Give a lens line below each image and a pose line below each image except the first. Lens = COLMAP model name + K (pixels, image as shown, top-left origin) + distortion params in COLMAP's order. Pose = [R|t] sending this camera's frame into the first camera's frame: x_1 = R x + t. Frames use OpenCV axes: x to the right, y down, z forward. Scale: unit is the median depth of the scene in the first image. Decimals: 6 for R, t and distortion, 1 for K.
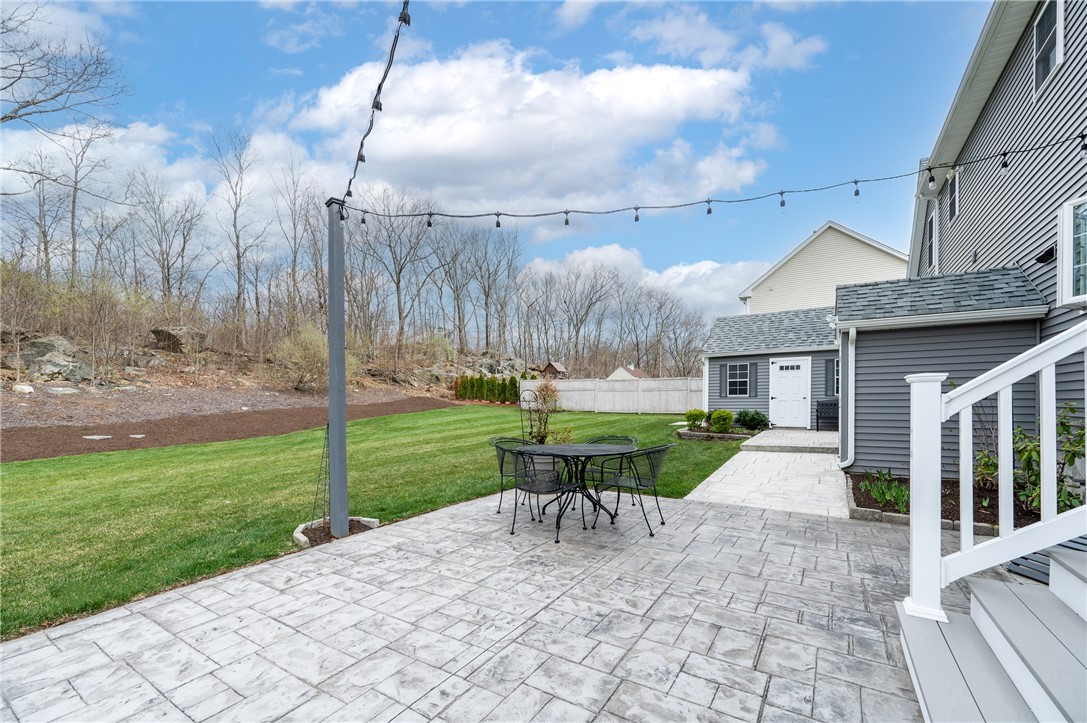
lens RADIAL K [[455.3, 0, 547.5], [0, 455.3, 408.4], [0, 0, 1]] dist [-0.002481, -0.000340]
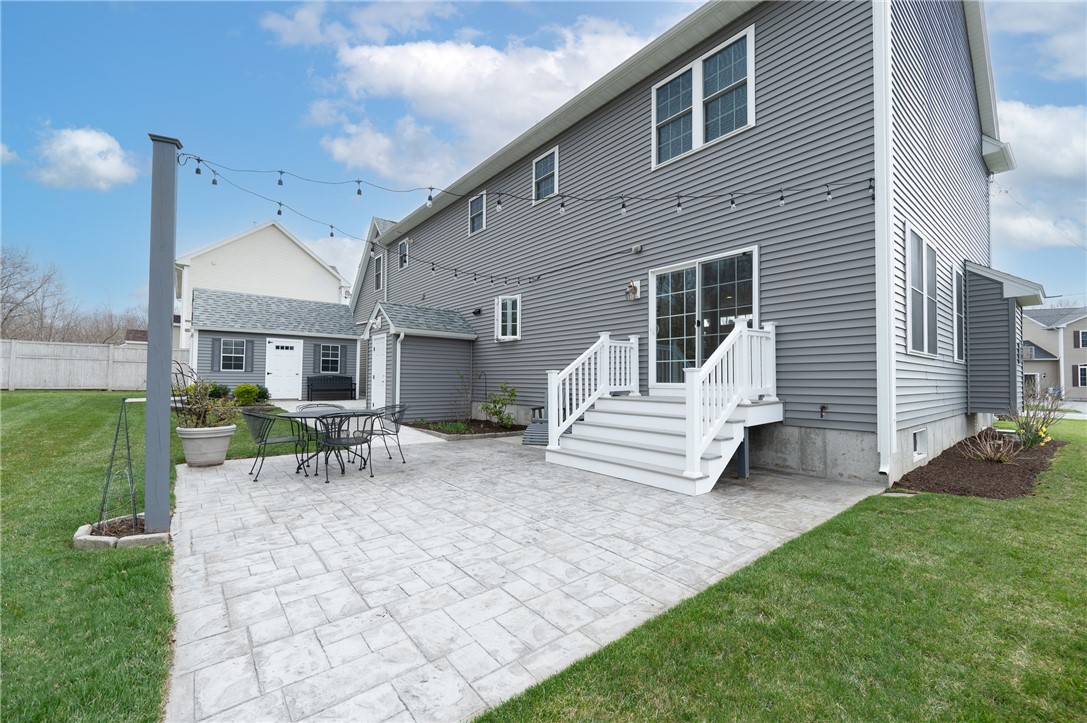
lens RADIAL K [[431.0, 0, 545.3], [0, 431.0, 356.9], [0, 0, 1]] dist [-0.000950, -0.000110]
pose [[0.318098, 0.059049, 0.946217, -0.896409], [-0.000383, 0.998066, -0.062156, 0.007041], [-0.948058, 0.019410, 0.317506, 0.056108]]
